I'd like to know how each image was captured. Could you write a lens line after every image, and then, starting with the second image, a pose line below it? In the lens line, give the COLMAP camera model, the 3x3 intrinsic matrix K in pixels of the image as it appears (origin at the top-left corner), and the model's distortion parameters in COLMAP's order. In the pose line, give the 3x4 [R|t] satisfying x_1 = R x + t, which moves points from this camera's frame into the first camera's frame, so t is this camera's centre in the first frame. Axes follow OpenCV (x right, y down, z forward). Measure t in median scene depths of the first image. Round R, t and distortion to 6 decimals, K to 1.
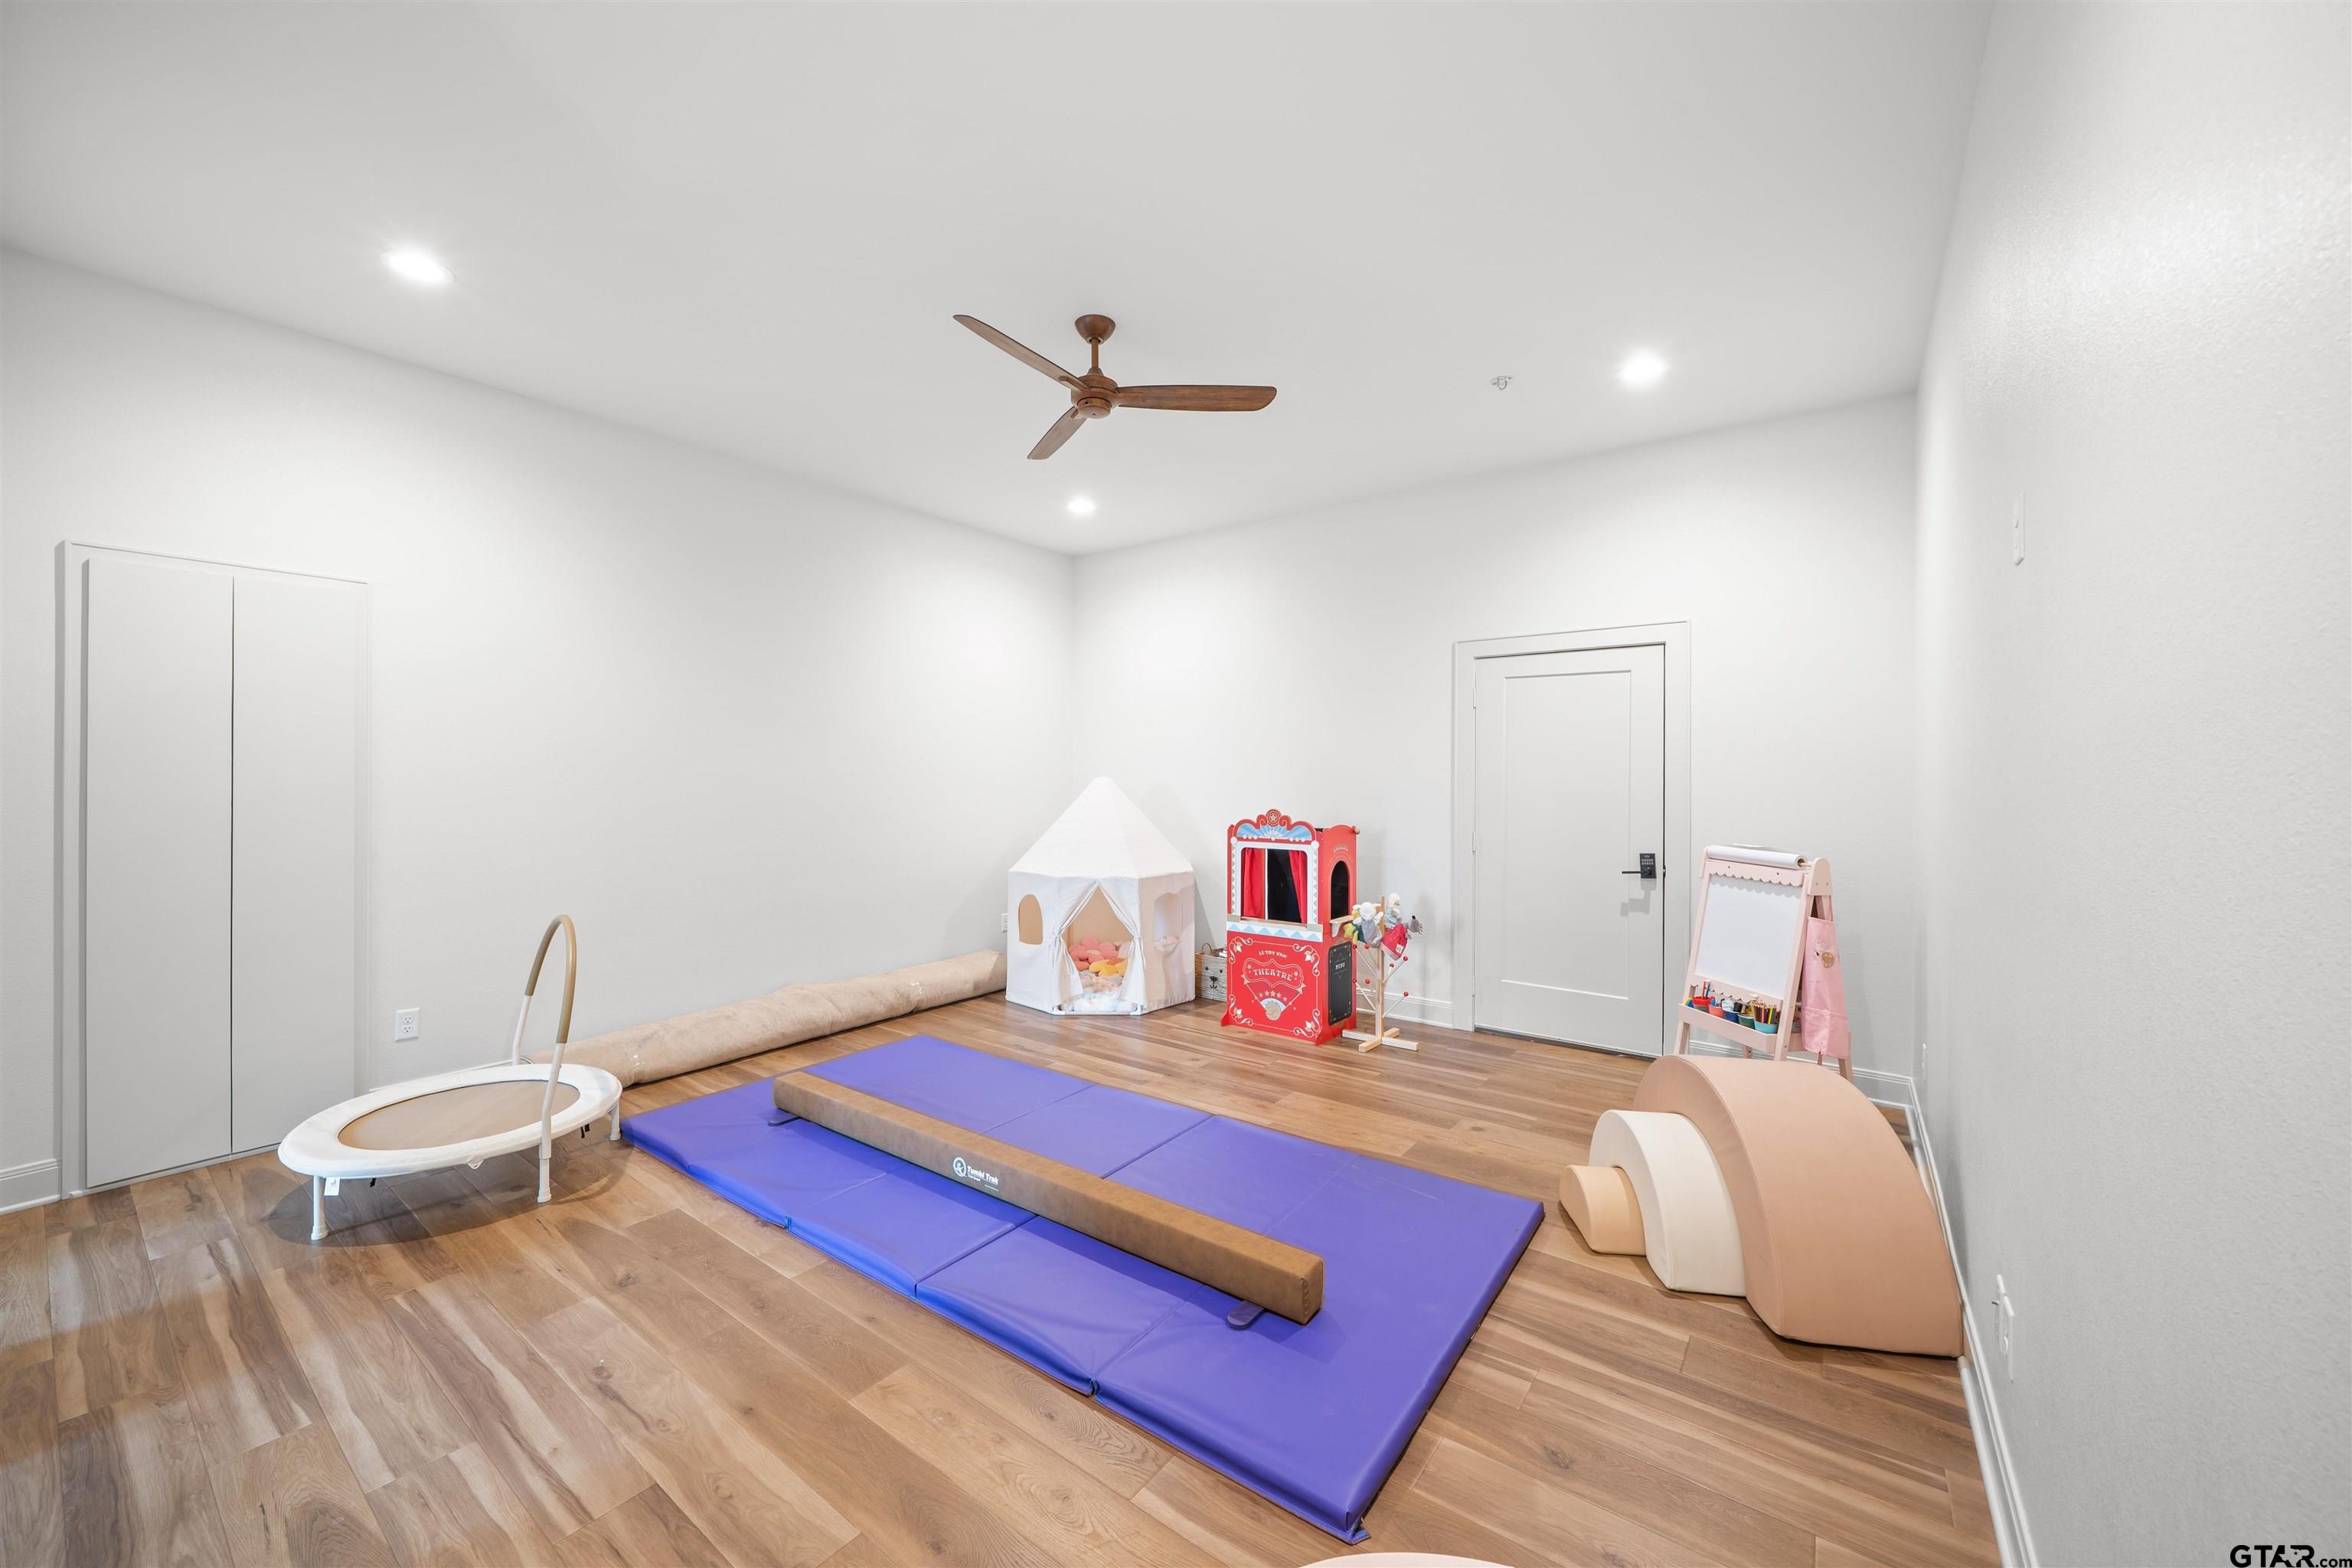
lens RADIAL K [[863.3, 0, 1170.1], [0, 863.3, 771.5], [0, 0, 1]] dist [0.001090, 0.000077]
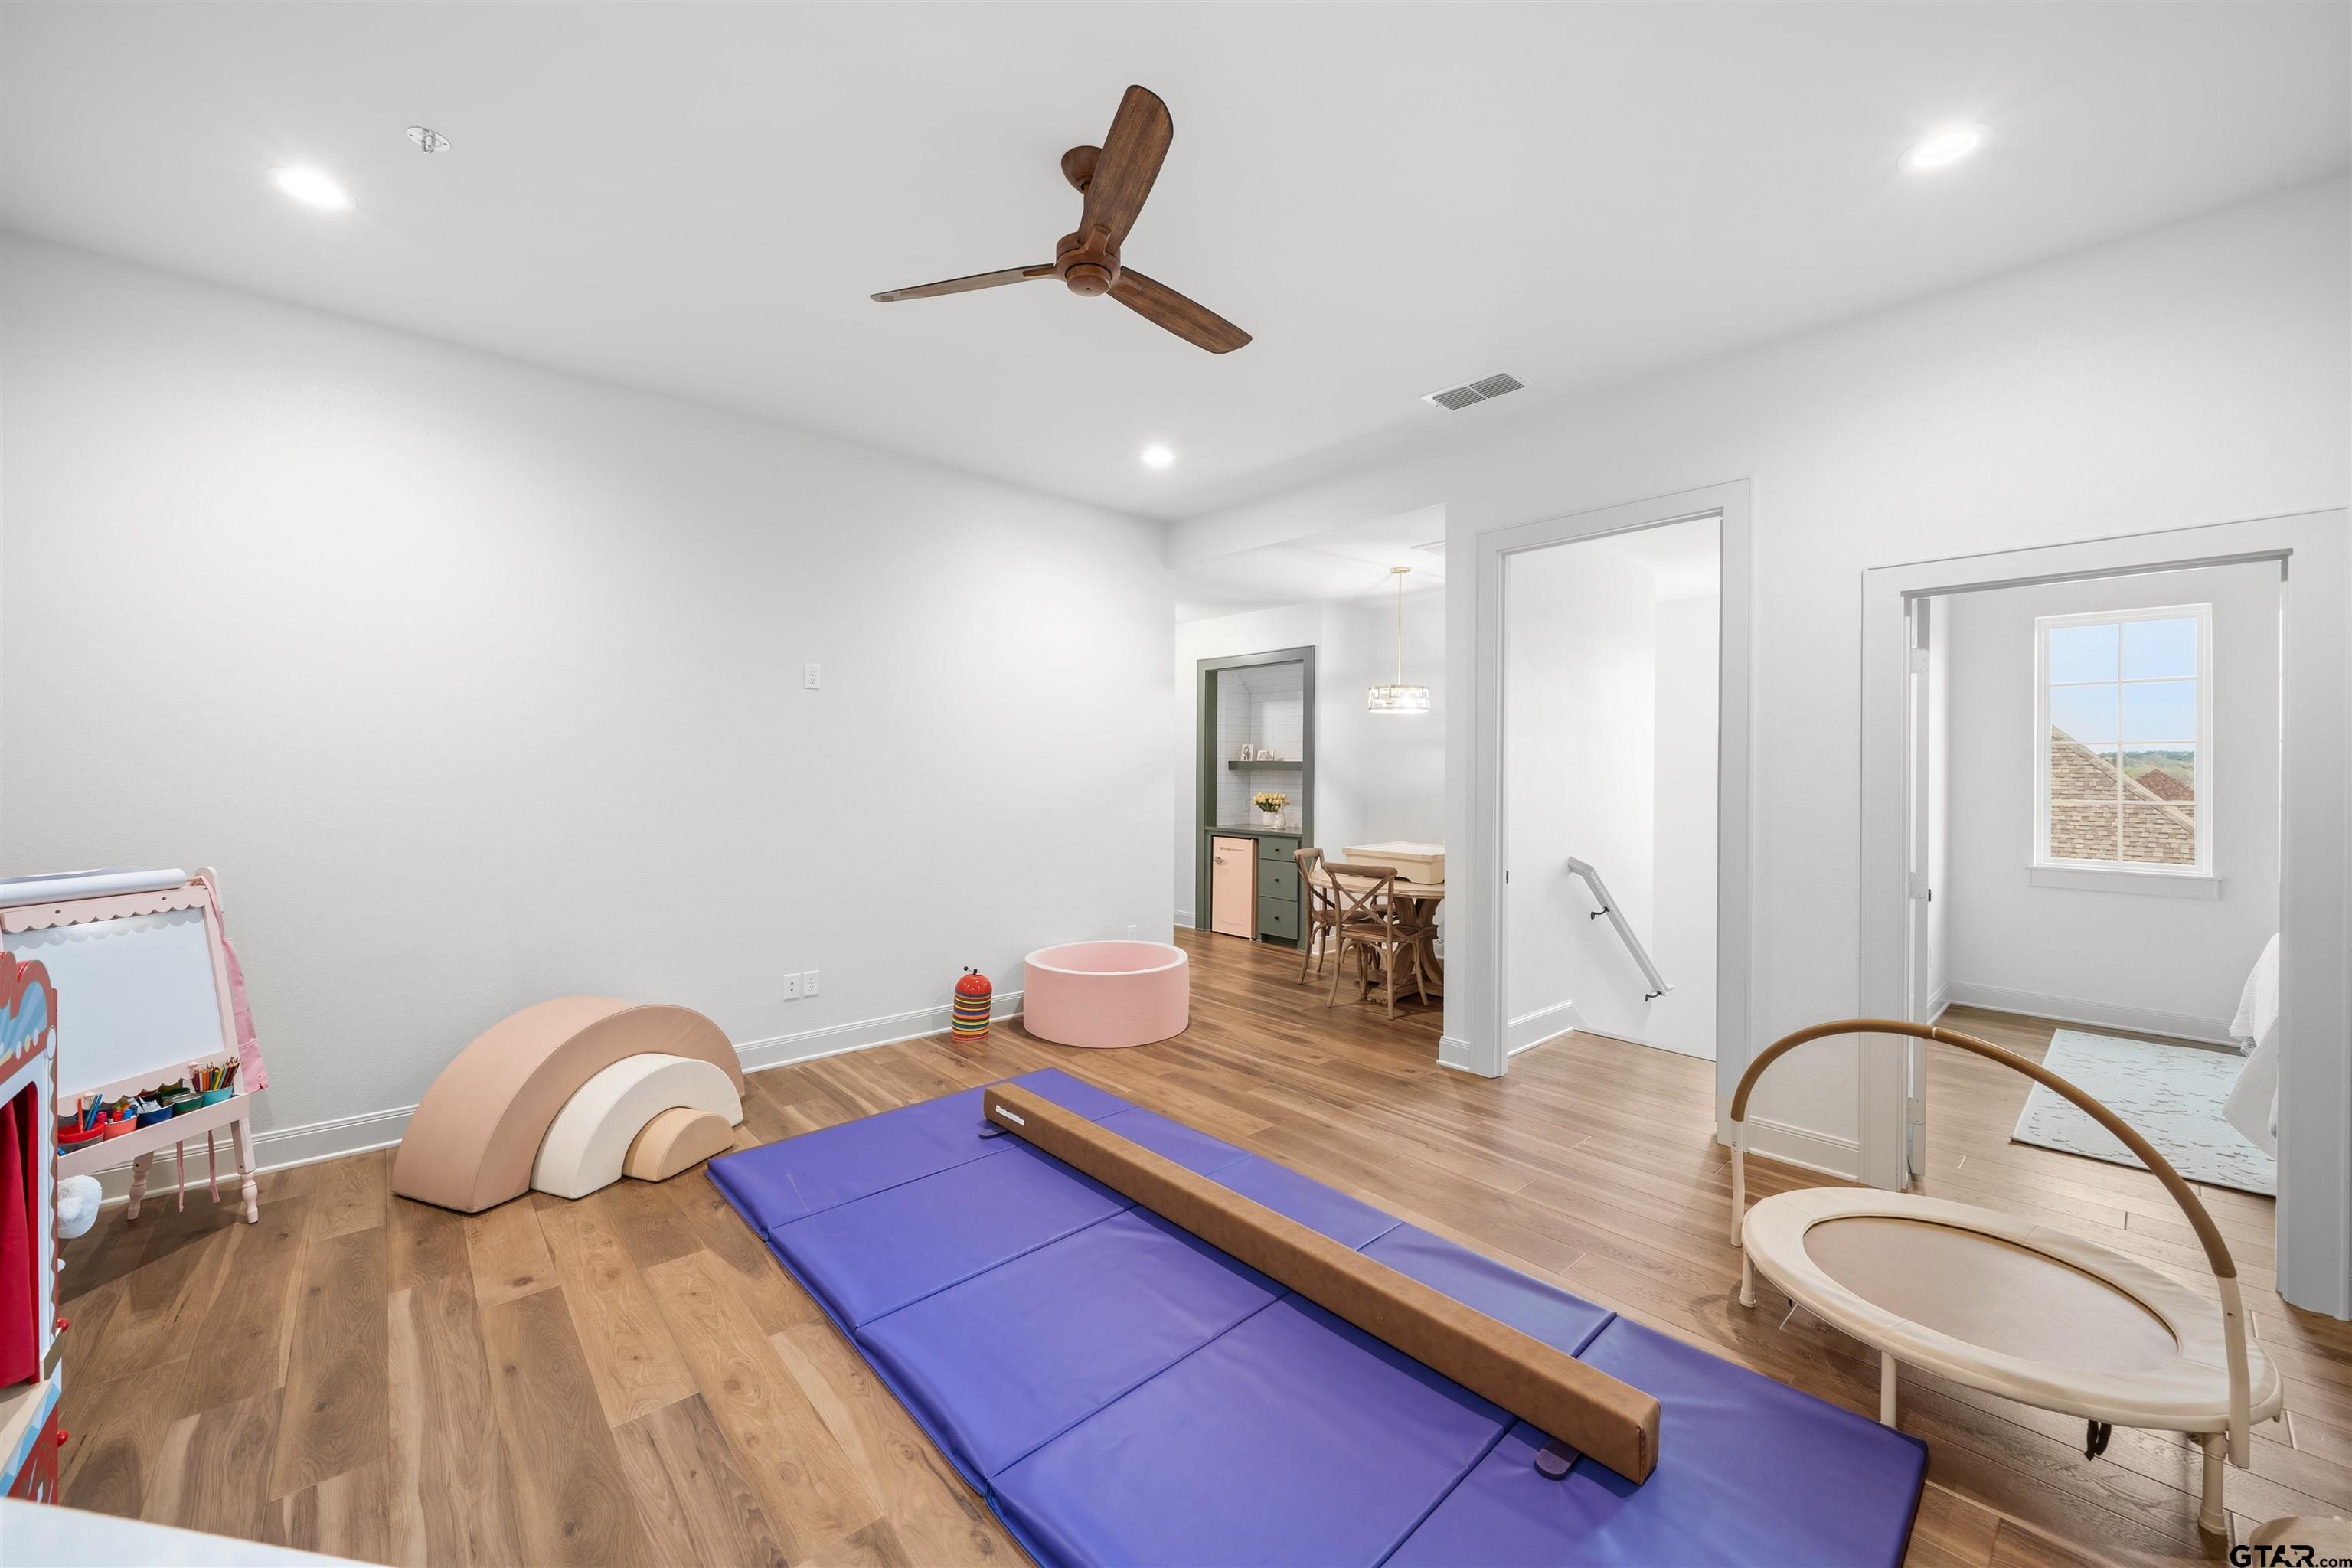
lens RADIAL K [[863.3, 0, 1170.1], [0, 863.3, 771.5], [0, 0, 1]] dist [0.001090, 0.000077]
pose [[-0.980844, -0.011971, 0.194426, -0.388734], [-0.011579, 0.999928, 0.003152, -0.005175], [-0.194450, 0.000841, -0.980912, 2.175366]]
